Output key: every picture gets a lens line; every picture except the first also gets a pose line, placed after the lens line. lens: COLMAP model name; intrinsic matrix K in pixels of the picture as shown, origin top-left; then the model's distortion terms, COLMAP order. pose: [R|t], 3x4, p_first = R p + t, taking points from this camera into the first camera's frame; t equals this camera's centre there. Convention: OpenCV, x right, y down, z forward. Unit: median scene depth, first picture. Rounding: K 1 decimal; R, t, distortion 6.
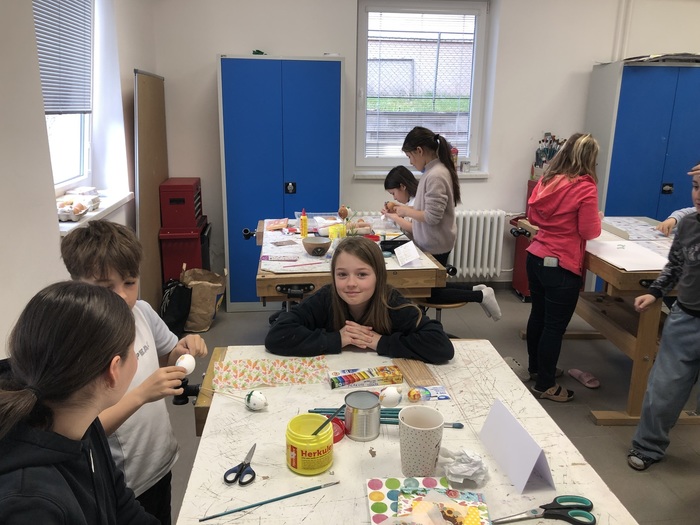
lens RADIAL K [[589.6, 0, 350.0], [0, 589.6, 262.5], [0, 0, 1]] dist [0.008472, -0.004266]
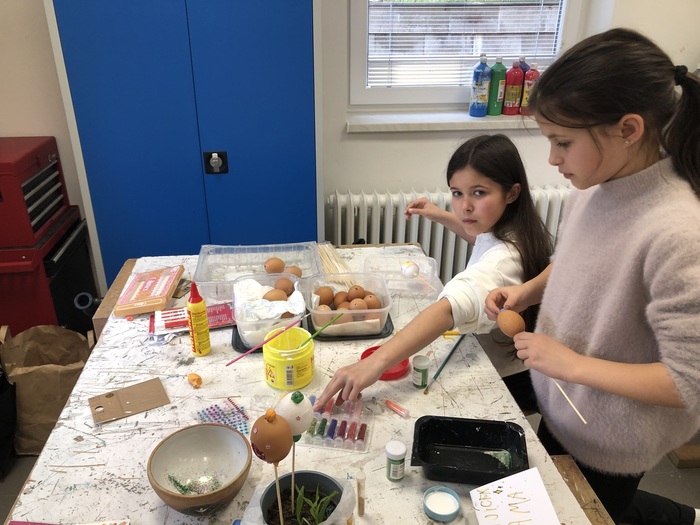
lens RADIAL K [[560.8, 0, 350.0], [0, 560.8, 262.5], [0, 0, 1]] dist [0.005279, -0.000422]
pose [[0.999851, -0.013534, -0.010730, 0.015358], [0.015187, 0.984796, 0.173051, -0.123395], [0.008225, -0.173188, 0.984854, 0.521818]]
